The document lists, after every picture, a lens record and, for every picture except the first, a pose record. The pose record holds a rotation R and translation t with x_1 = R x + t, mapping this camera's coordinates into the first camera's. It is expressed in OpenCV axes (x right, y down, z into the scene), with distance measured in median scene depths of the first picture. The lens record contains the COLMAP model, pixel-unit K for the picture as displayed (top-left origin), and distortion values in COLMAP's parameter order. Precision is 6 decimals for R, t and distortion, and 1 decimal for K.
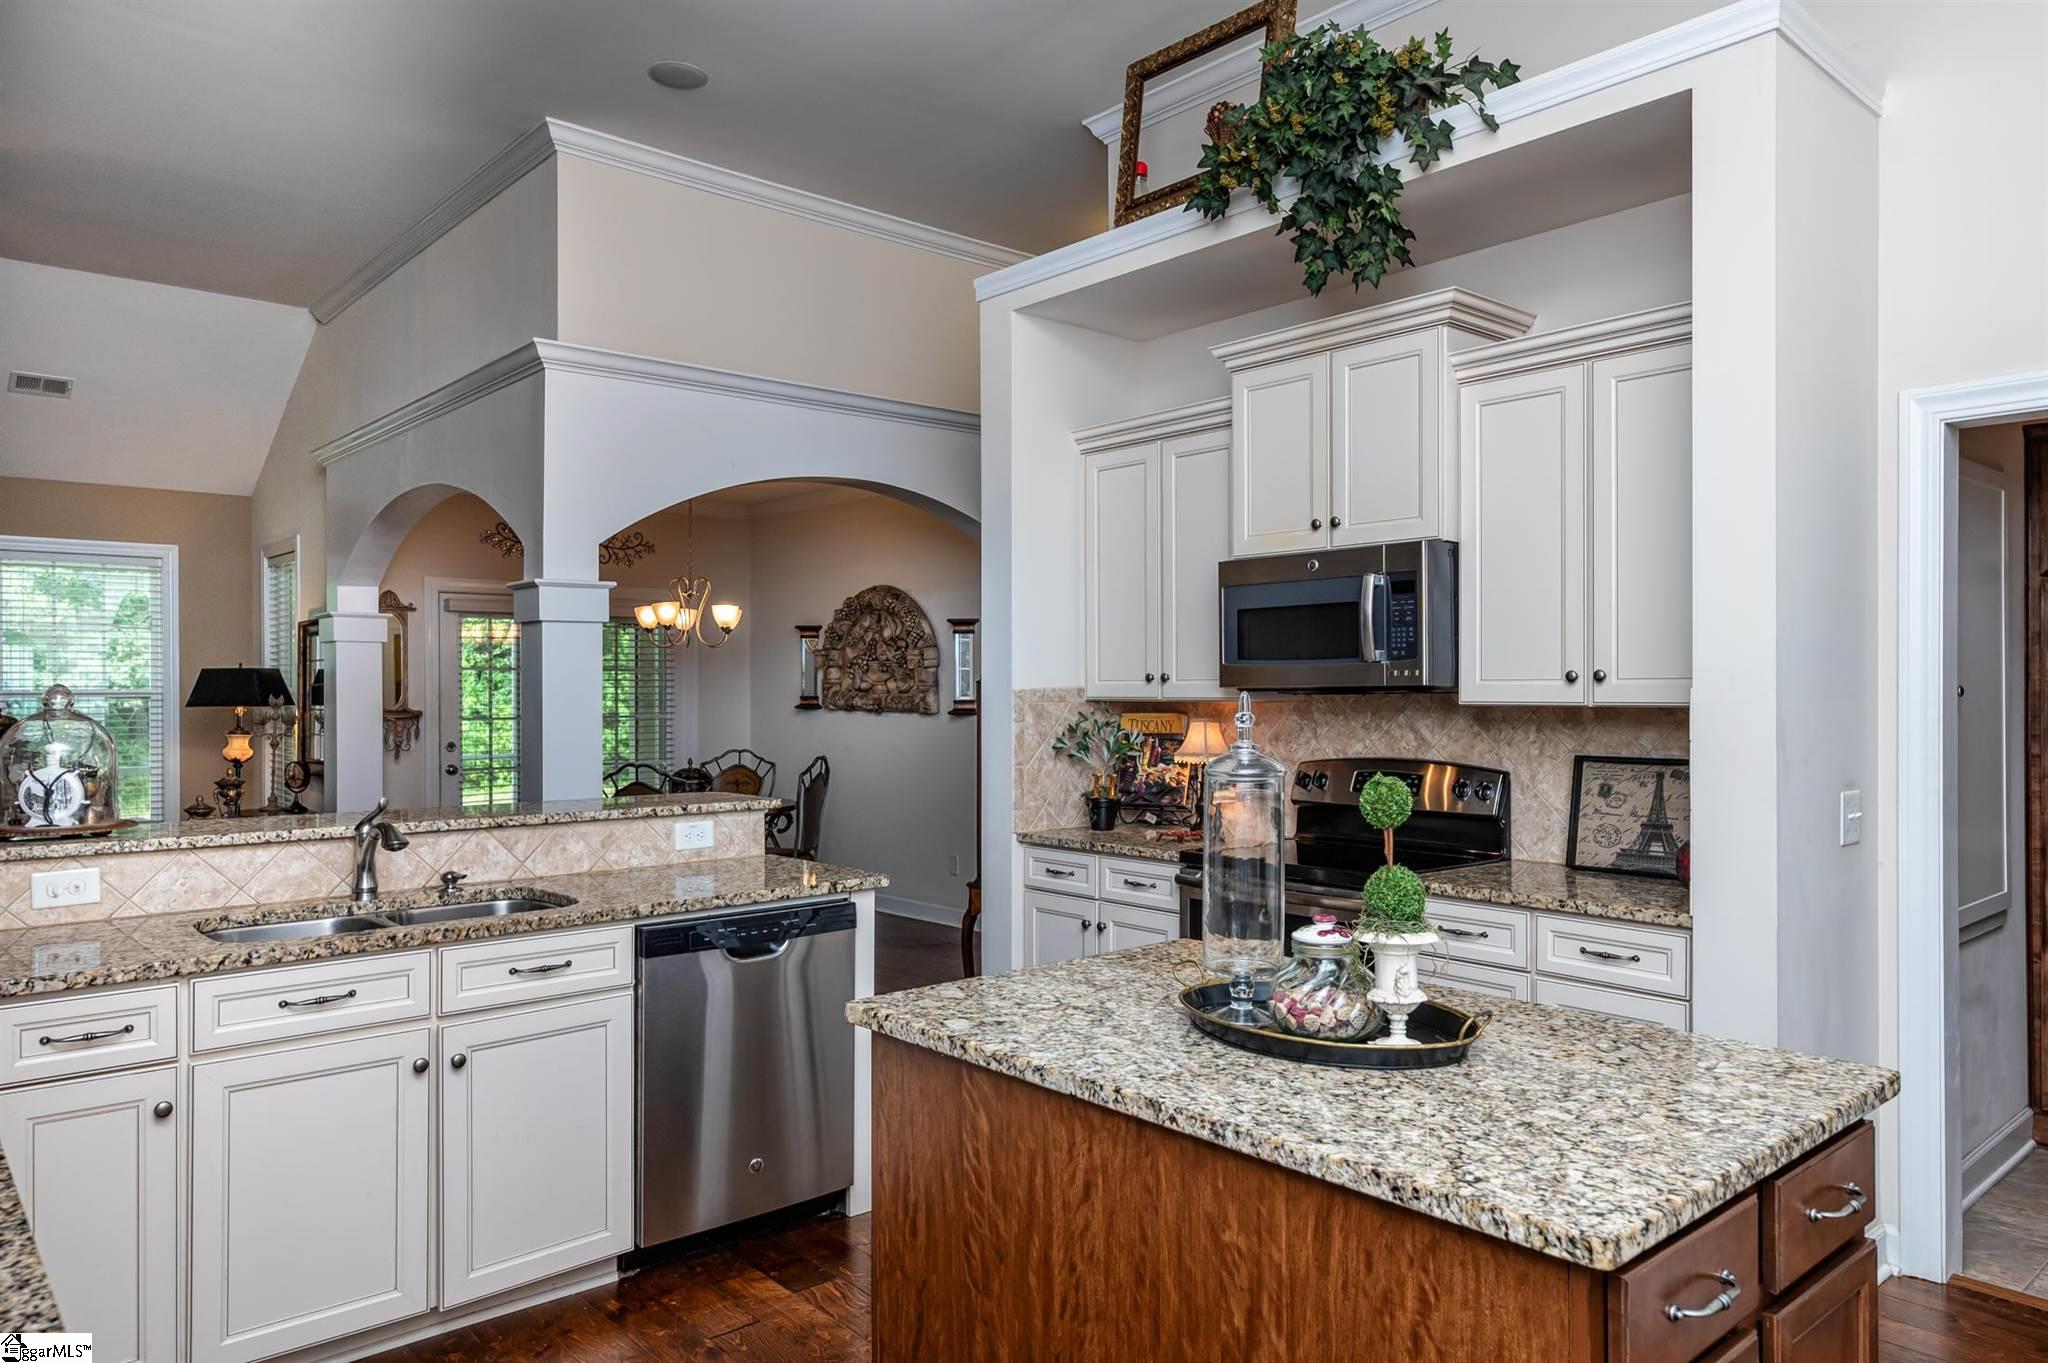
lens RADIAL K [[1345.6, 0, 1027.3], [0, 1345.6, 683.6], [0, 0, 1]] dist [0.016645, 0.001789]
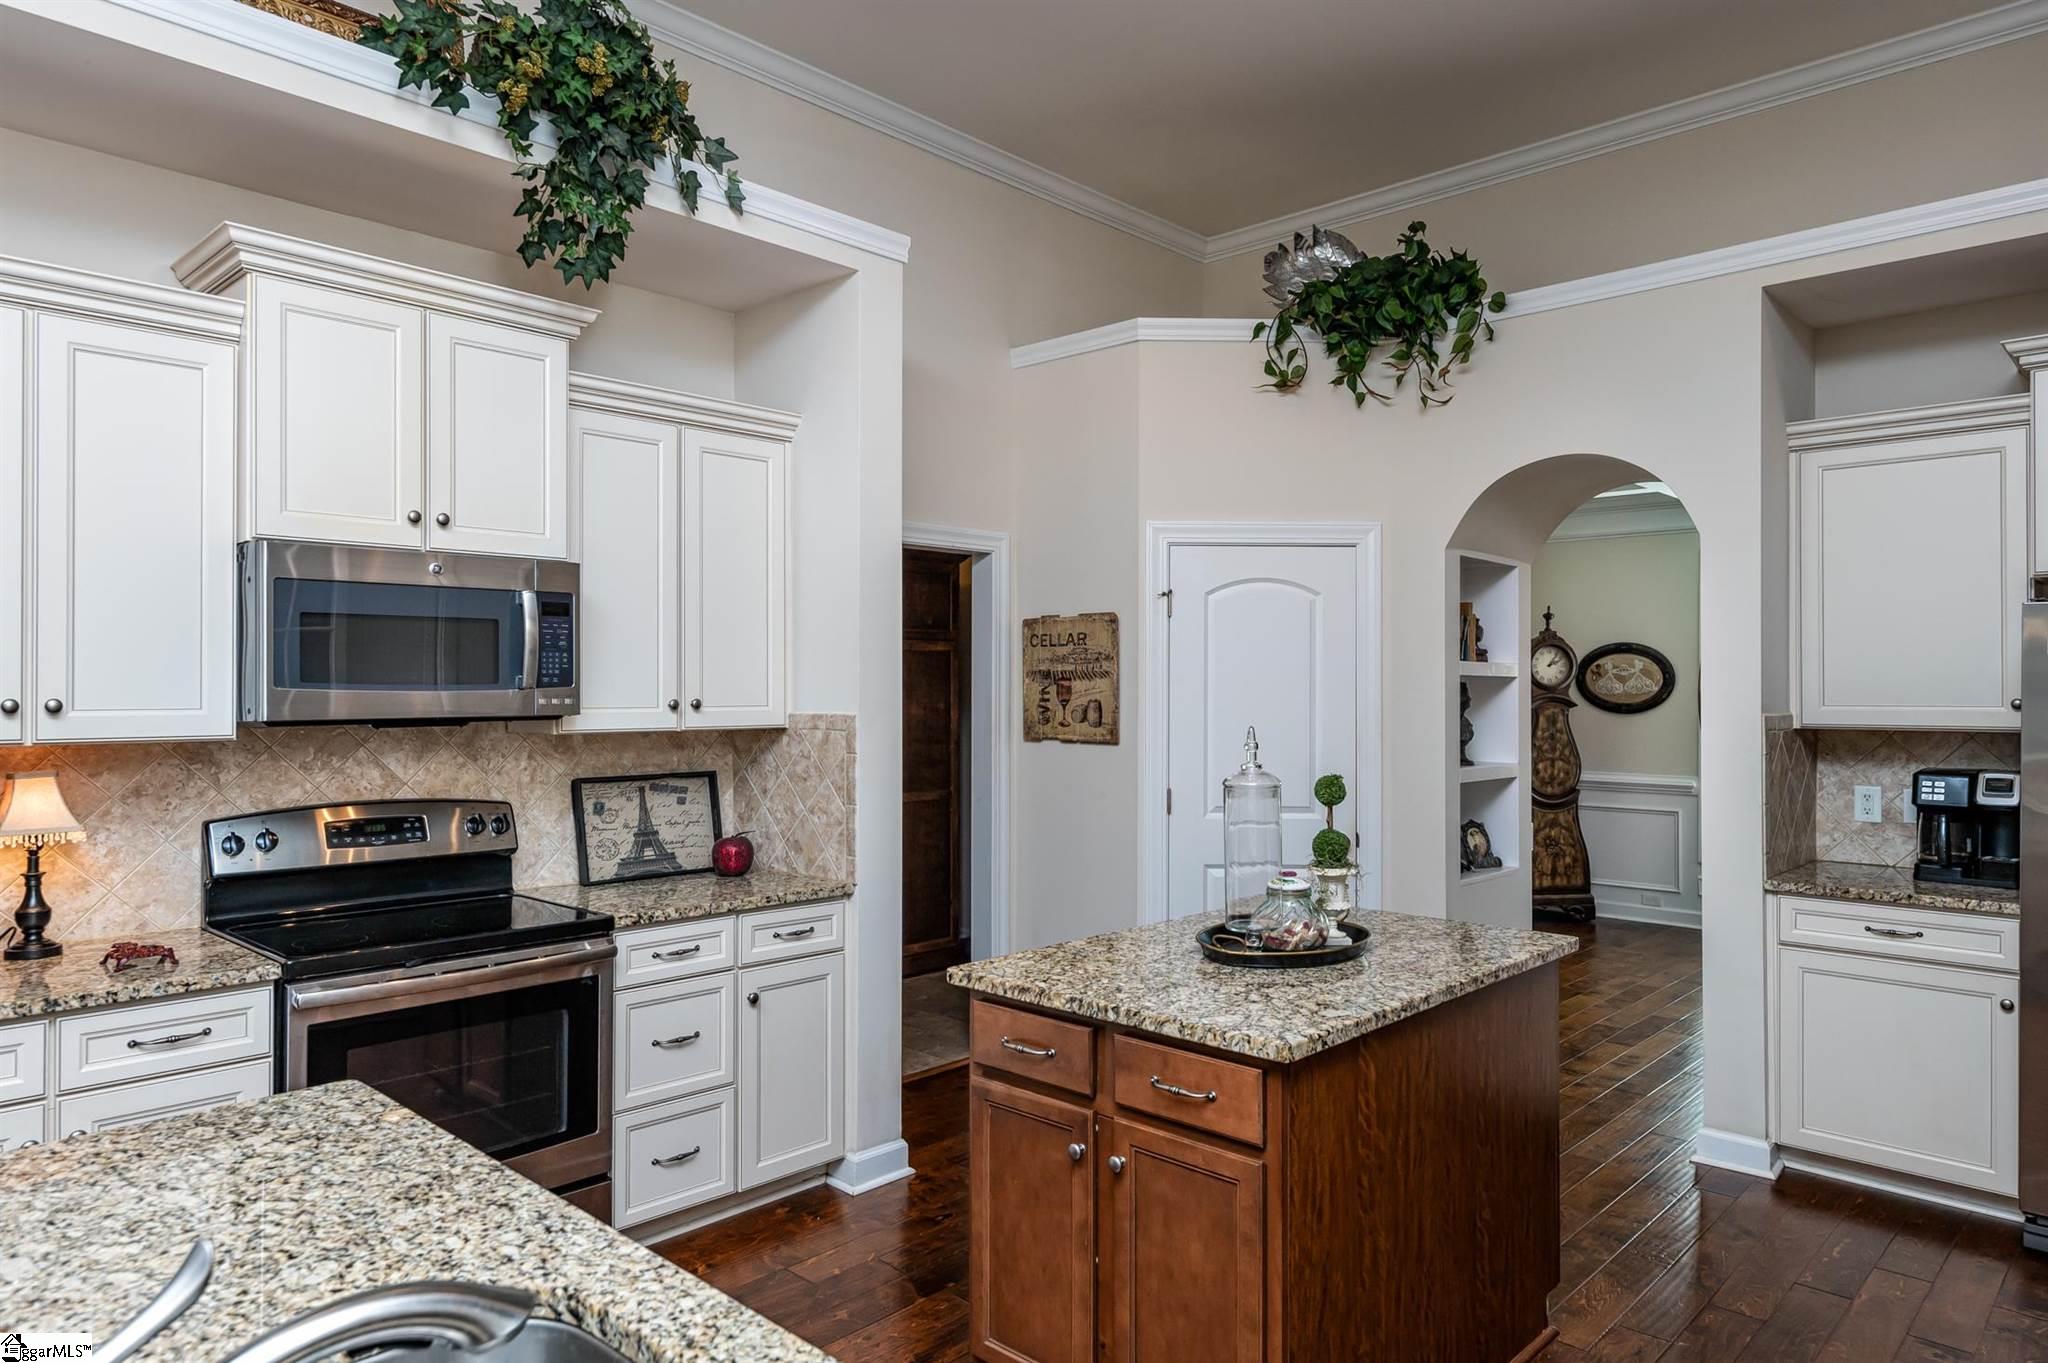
lens RADIAL K [[1280.9, 0, 1033.0], [0, 1280.9, 681.0], [0, 0, 1]] dist [0.012587, -0.001733]
pose [[-0.093839, 0.008306, 0.995553, -0.611976], [-0.004595, 0.999951, -0.008775, -0.015320], [-0.995577, -0.005398, -0.093796, 0.728683]]
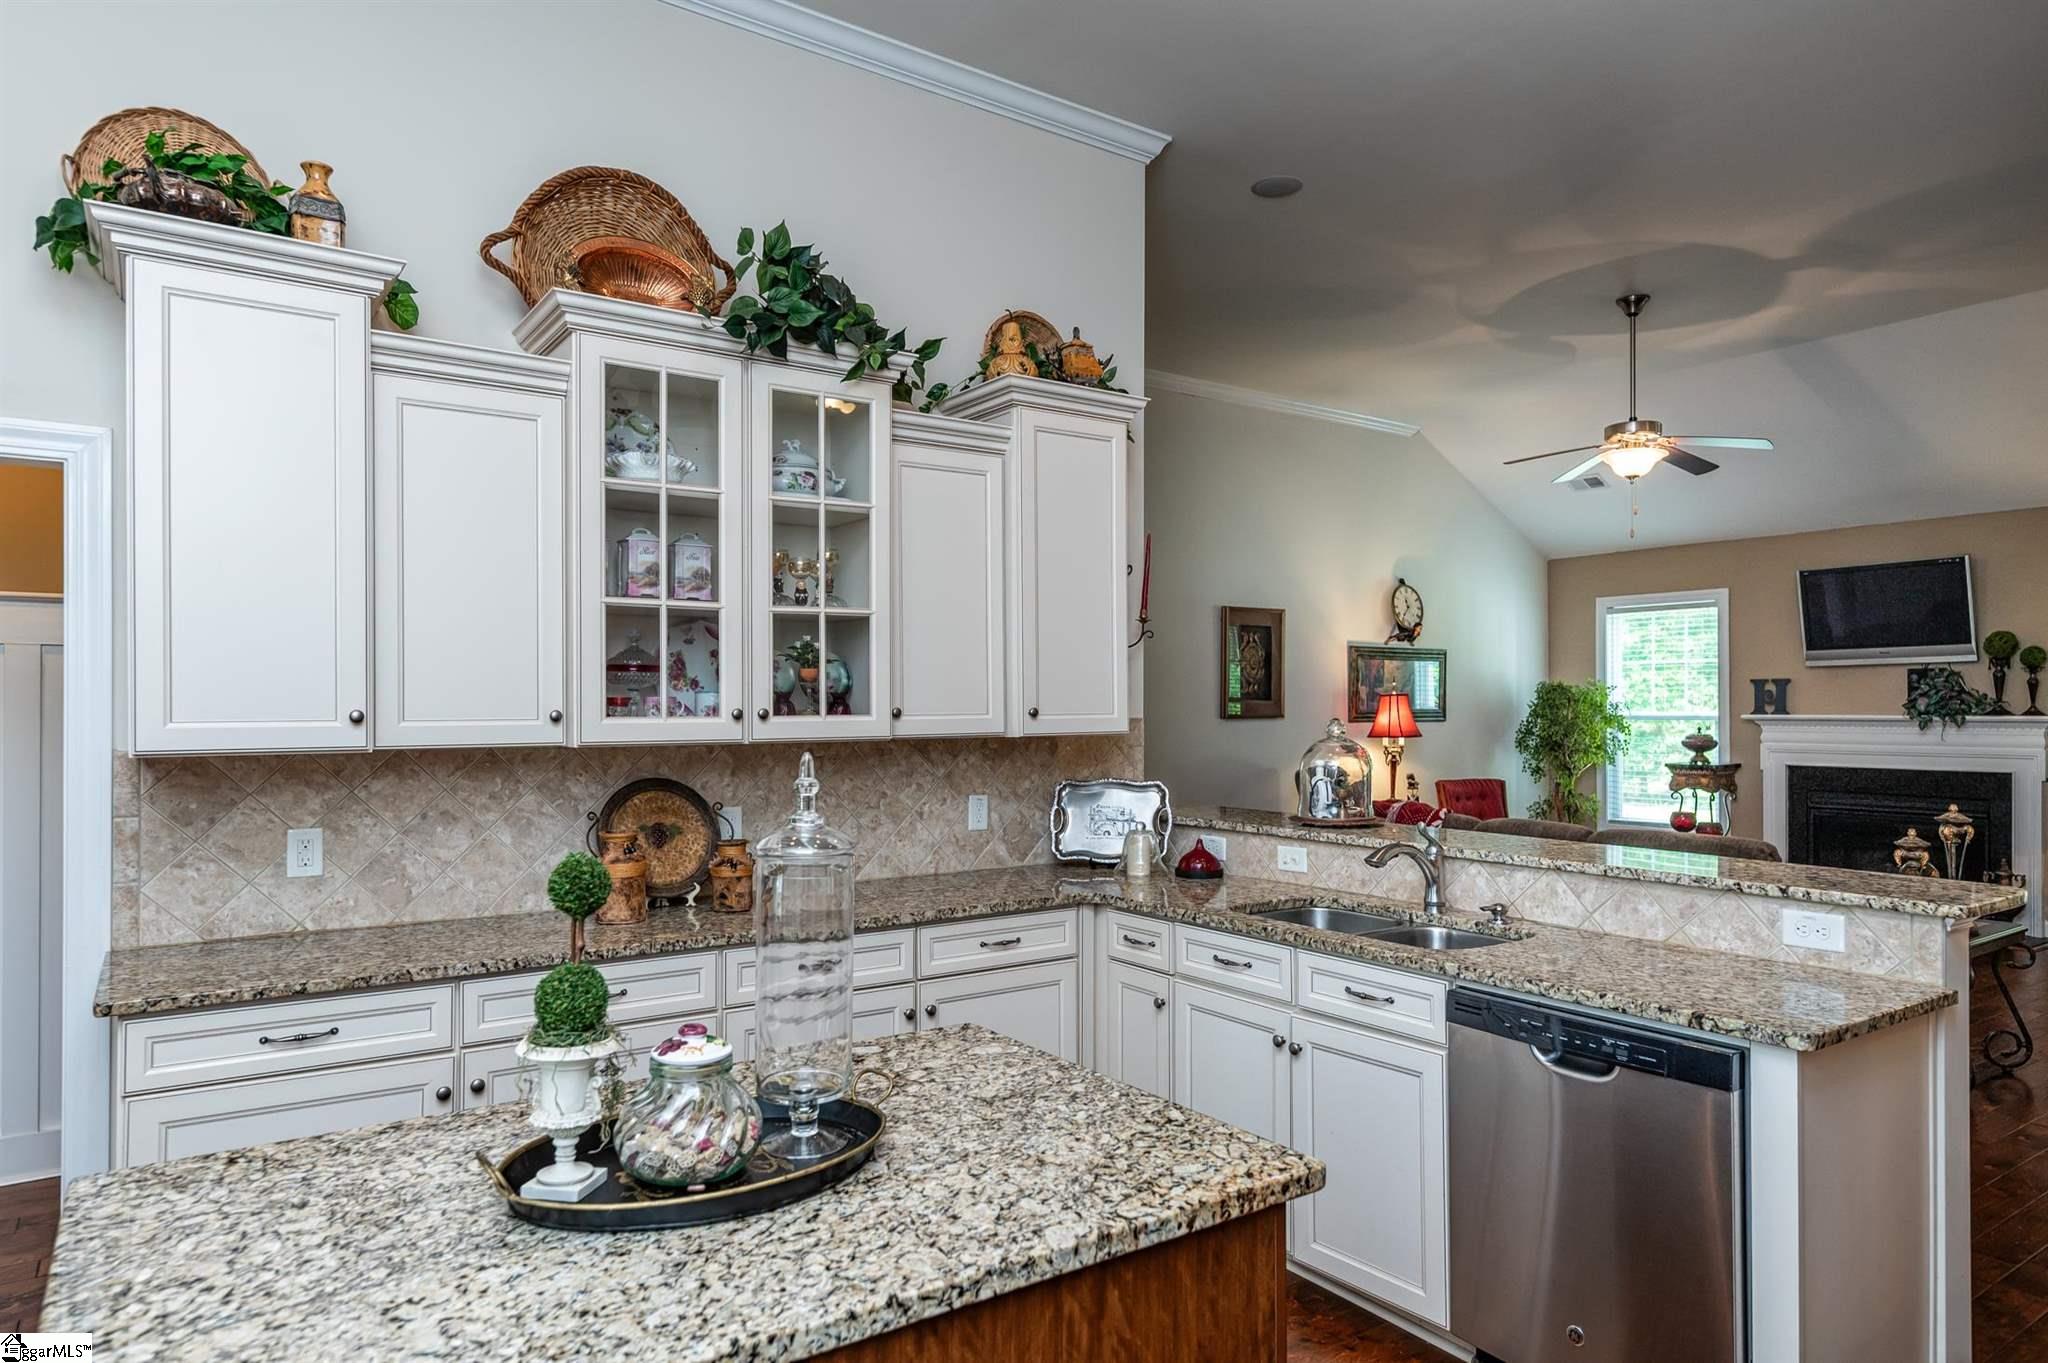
lens RADIAL K [[1227.0, 0, 1020.4], [0, 1227.0, 698.3], [0, 0, 1]] dist [0.015666, -0.001331]
pose [[-0.115059, -0.003445, -0.993353, 0.485189], [0.003178, 0.999988, -0.003836, -0.013601], [0.993354, -0.003598, -0.115046, 0.657259]]
